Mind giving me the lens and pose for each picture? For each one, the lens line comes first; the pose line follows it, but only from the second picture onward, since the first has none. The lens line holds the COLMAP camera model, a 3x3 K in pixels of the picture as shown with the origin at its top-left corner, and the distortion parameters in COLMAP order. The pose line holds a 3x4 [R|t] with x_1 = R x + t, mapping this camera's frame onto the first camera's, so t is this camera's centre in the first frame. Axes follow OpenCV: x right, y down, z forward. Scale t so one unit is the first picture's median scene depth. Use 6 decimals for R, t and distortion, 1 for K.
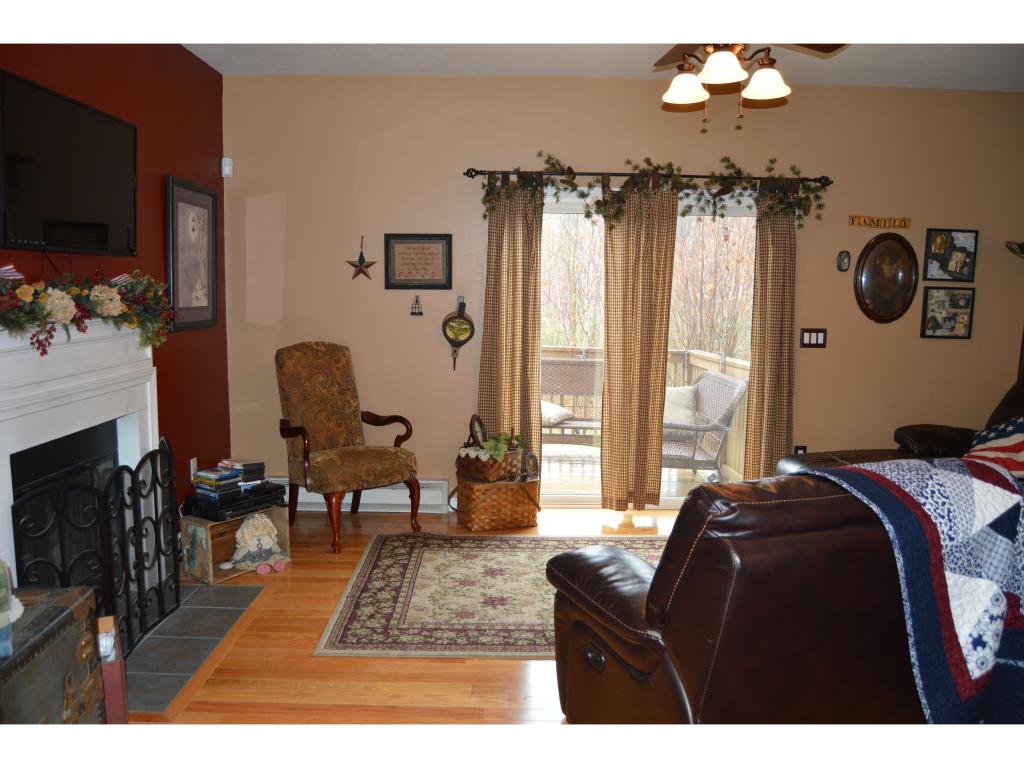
lens RADIAL K [[828.1, 0, 512.0], [0, 828.1, 384.0], [0, 0, 1]] dist [-0.075586, 0.005959]
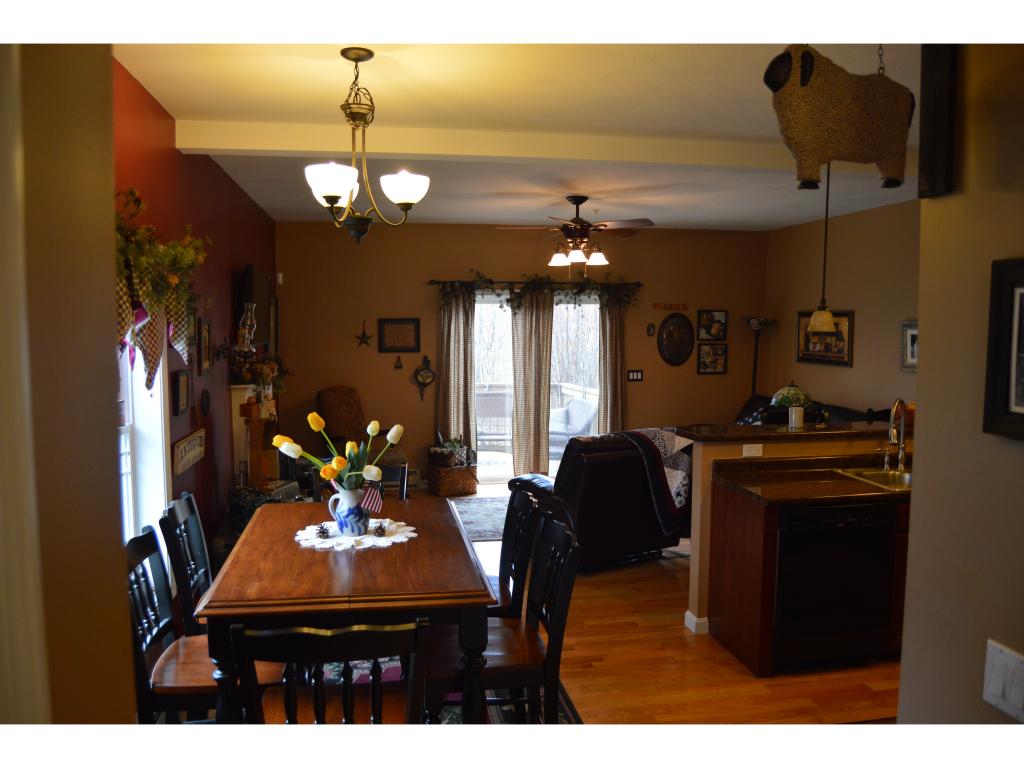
lens RADIAL K [[828.1, 0, 512.0], [0, 828.1, 384.0], [0, 0, 1]] dist [-0.075586, 0.005959]
pose [[0.987197, -0.026097, 0.157356, -0.154047], [0.032204, 0.998819, -0.036387, 0.015225], [-0.156221, 0.040989, 0.986871, -0.652195]]
